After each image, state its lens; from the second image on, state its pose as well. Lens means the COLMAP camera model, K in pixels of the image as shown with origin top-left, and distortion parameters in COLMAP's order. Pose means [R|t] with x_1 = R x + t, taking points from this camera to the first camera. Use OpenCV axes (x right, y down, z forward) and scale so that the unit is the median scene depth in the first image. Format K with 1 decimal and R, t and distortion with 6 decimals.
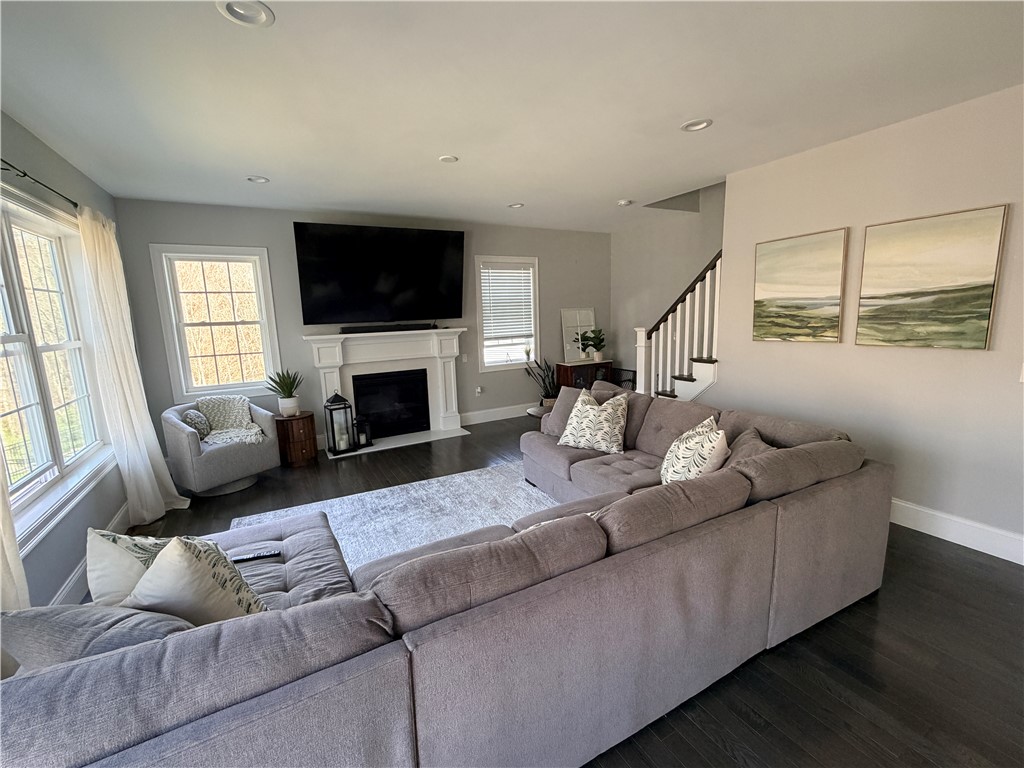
lens RADIAL K [[442.3, 0, 514.0], [0, 442.3, 383.3], [0, 0, 1]] dist [-0.001747, 0.000124]
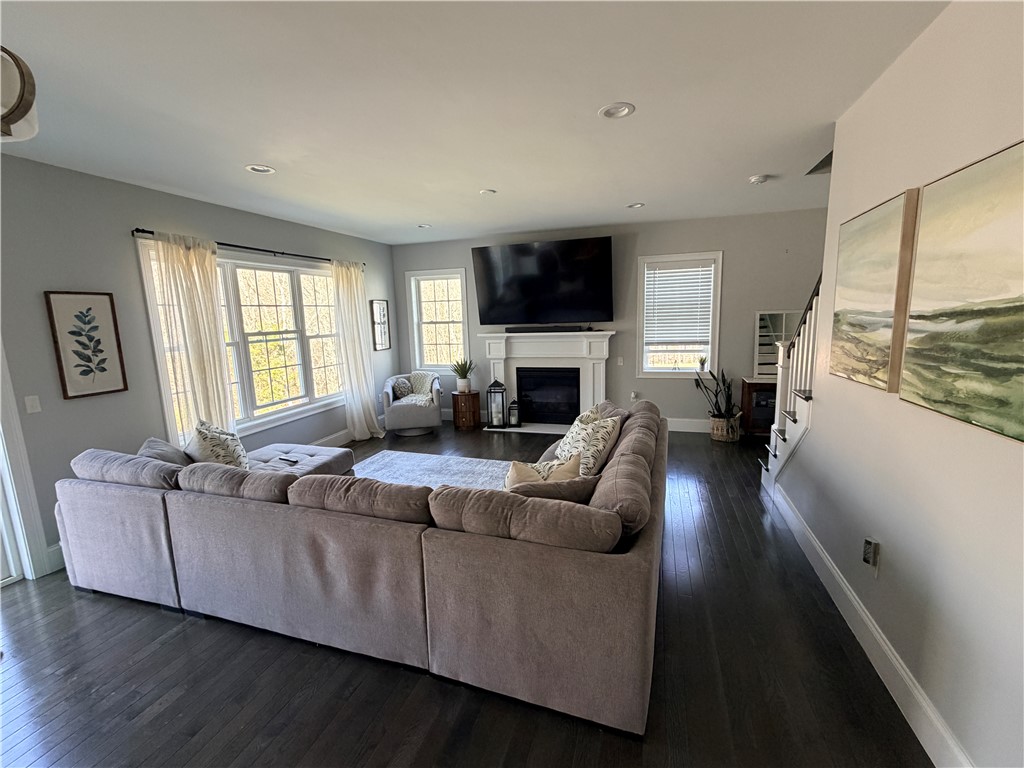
lens RADIAL K [[442.3, 0, 511.7], [0, 442.3, 385.1], [0, 0, 1]] dist [-0.001747, 0.000124]
pose [[0.682913, 0.128224, -0.719158, 0.538367], [-0.110644, 0.991272, 0.071674, -0.058199], [0.722072, 0.030624, 0.691140, 0.163479]]
